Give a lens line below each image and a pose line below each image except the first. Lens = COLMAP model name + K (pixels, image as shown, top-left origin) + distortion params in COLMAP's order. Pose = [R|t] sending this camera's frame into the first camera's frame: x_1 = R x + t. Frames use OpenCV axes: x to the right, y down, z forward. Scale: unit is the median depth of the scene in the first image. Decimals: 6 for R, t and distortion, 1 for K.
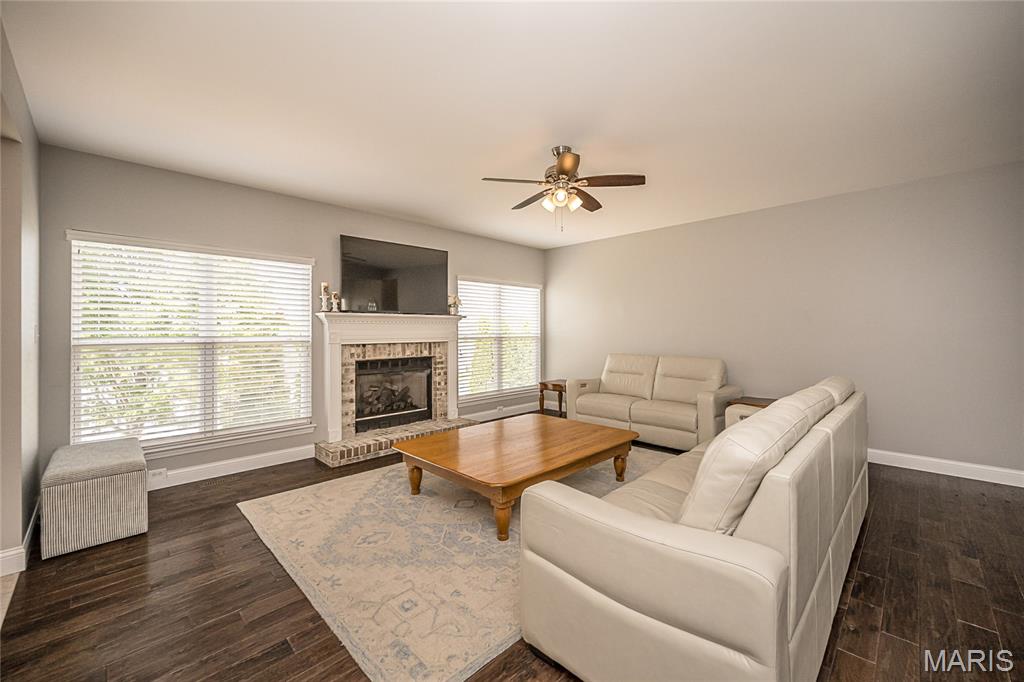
lens RADIAL K [[410.5, 0, 508.5], [0, 410.5, 331.7], [0, 0, 1]] dist [-0.000271, -0.000020]
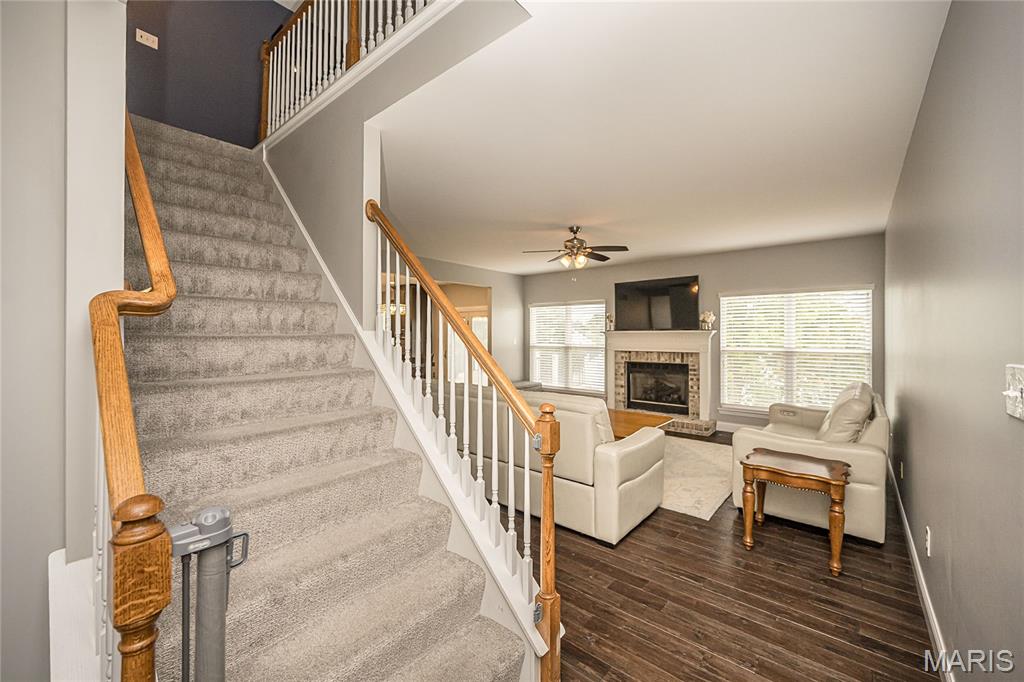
lens RADIAL K [[410.5, 0, 508.3], [0, 410.5, 336.7], [0, 0, 1]] dist [-0.000271, -0.000020]
pose [[0.093345, 0.001607, -0.995633, 1.030258], [-0.012400, 0.999923, 0.000452, -0.016970], [0.995557, 0.012304, 0.093358, 0.364983]]
